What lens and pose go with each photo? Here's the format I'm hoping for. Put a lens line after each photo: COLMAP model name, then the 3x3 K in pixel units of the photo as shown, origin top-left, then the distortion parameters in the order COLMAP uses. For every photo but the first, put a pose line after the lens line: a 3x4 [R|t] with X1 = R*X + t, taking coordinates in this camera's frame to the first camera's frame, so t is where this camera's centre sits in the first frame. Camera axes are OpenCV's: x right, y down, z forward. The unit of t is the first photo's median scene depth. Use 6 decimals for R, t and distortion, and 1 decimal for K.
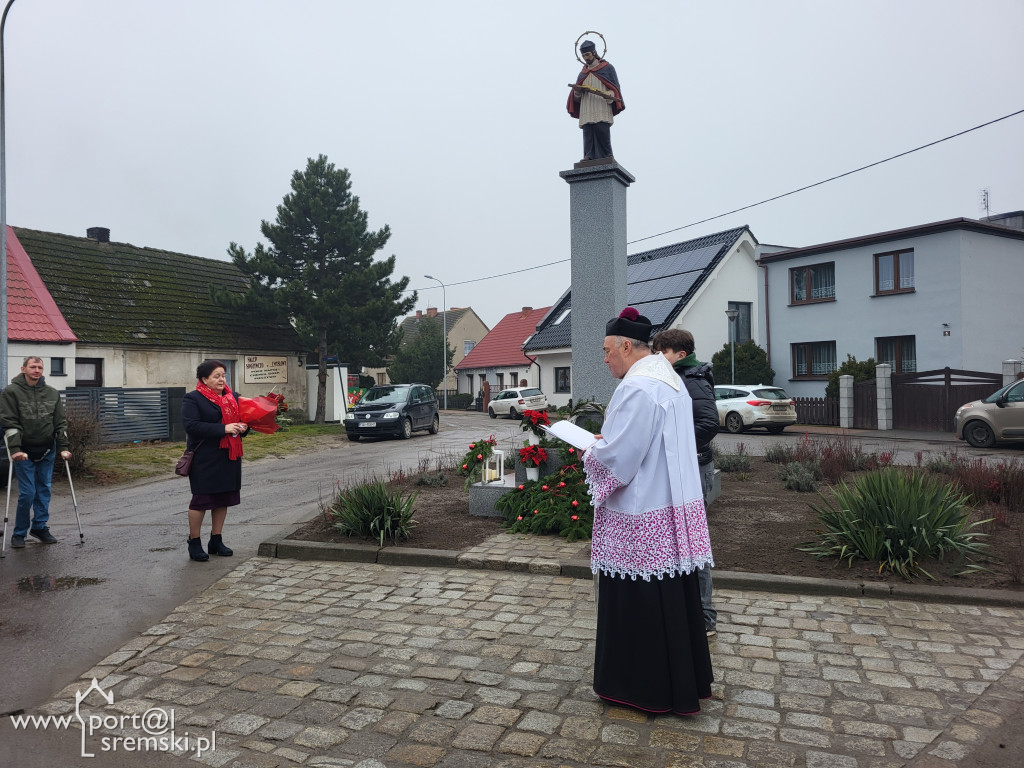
lens RADIAL K [[763.5, 0, 512.0], [0, 763.5, 384.0], [0, 0, 1]] dist [0.046989, -0.050600]
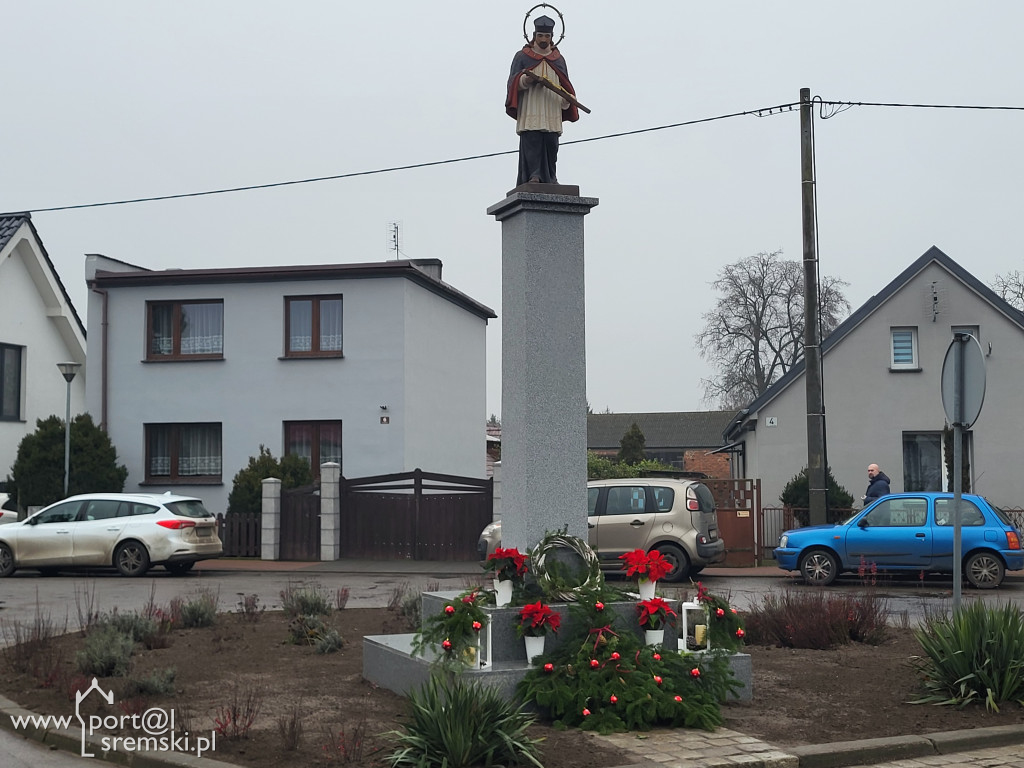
lens RADIAL K [[1318.9, 0, 512.0], [0, 1318.9, 384.0], [0, 0, 1]] dist [0.157001, 0.001171]
pose [[0.721922, 0.060184, 0.689352, -0.314681], [-0.008422, 0.996901, -0.078216, -0.007464], [-0.691923, 0.050660, 0.720191, 0.069325]]
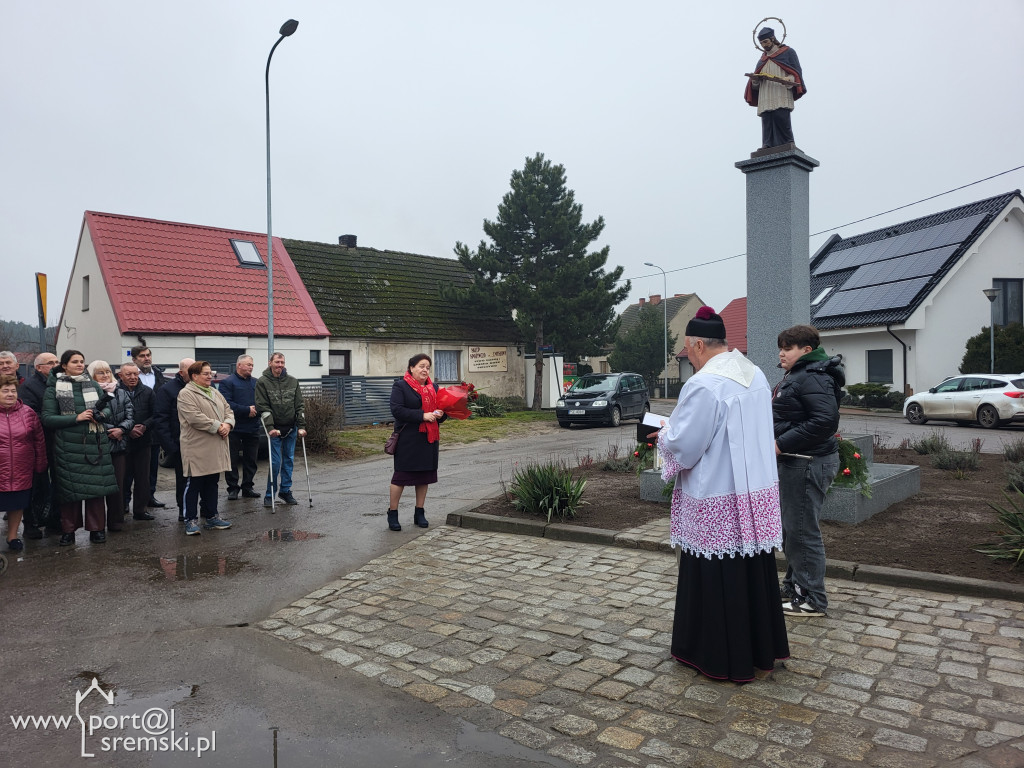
lens RADIAL K [[768.8, 0, 512.0], [0, 768.8, 384.0], [0, 0, 1]] dist [0.001503, 0.029075]
pose [[0.956972, 0.004666, -0.290142, 0.032186], [-0.000180, 0.999880, 0.015488, -0.001220], [0.290180, -0.014769, 0.956858, -0.022012]]
